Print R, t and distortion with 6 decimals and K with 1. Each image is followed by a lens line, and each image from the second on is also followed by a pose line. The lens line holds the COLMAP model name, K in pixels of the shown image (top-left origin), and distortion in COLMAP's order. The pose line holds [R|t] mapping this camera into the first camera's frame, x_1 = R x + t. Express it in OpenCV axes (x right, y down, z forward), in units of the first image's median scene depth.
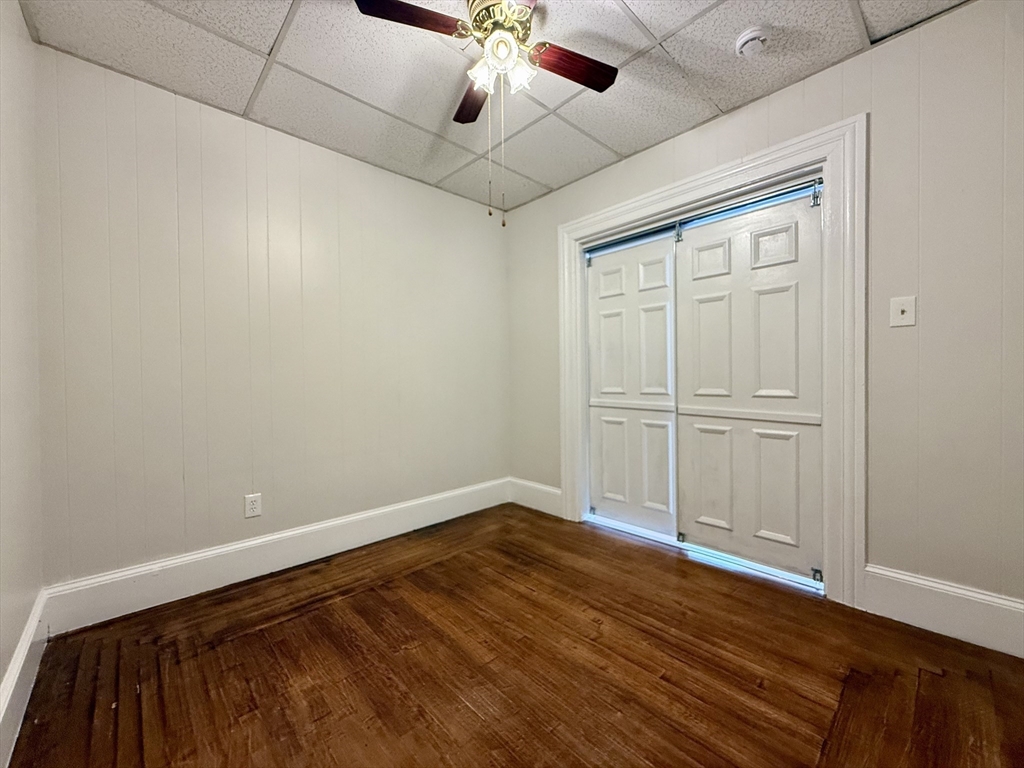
lens RADIAL K [[413.3, 0, 507.9], [0, 413.3, 382.5], [0, 0, 1]] dist [-0.001269, 0.000448]
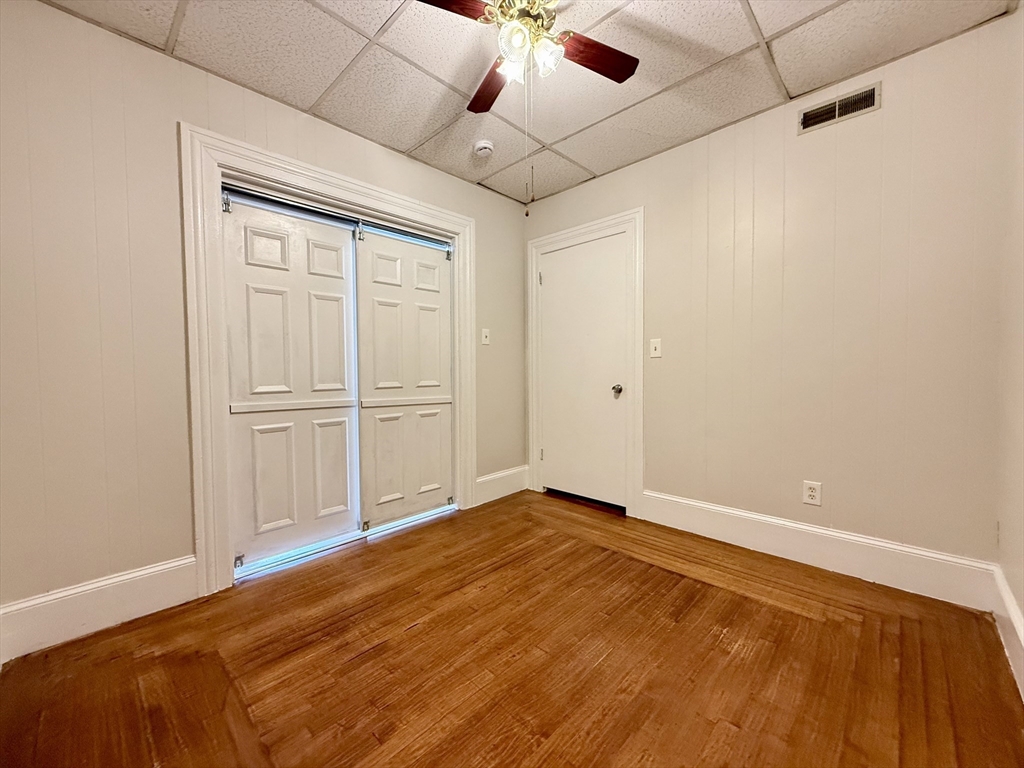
lens RADIAL K [[413.3, 0, 507.3], [0, 413.3, 384.5], [0, 0, 1]] dist [-0.001269, 0.000448]
pose [[-0.064379, -0.020376, 0.997717, -0.647801], [0.023878, 0.999474, 0.021953, 0.004323], [-0.997640, 0.025237, -0.063859, 0.718625]]
